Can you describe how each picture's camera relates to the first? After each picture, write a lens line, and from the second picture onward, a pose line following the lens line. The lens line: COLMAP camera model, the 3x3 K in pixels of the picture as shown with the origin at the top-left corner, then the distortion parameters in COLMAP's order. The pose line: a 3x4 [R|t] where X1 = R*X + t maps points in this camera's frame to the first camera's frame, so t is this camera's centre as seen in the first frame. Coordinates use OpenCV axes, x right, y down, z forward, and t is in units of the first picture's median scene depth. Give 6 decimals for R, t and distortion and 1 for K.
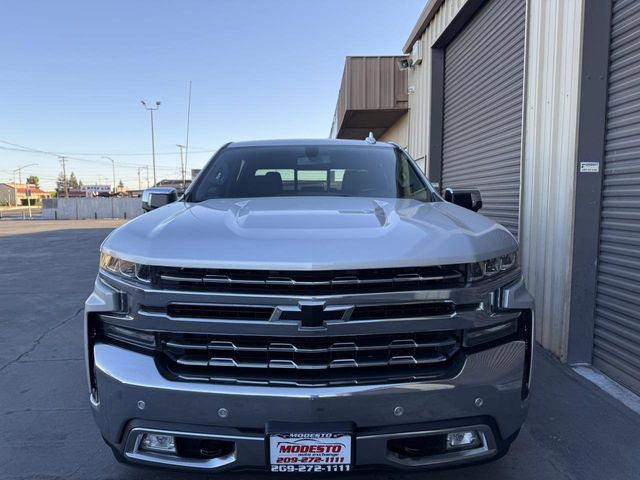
lens RADIAL K [[448.1, 0, 317.8], [0, 448.1, 243.8], [0, 0, 1]] dist [0.048481, -0.091057]
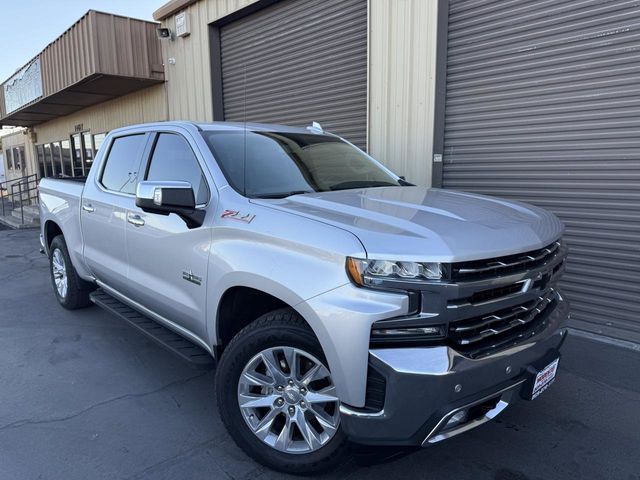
lens RADIAL K [[448.1, 0, 317.8], [0, 448.1, 243.8], [0, 0, 1]] dist [0.048481, -0.091057]
pose [[0.735024, -0.118253, 0.667649, -0.292954], [0.075405, 0.992822, 0.092833, -0.027312], [-0.673835, -0.017891, 0.738665, 0.090114]]
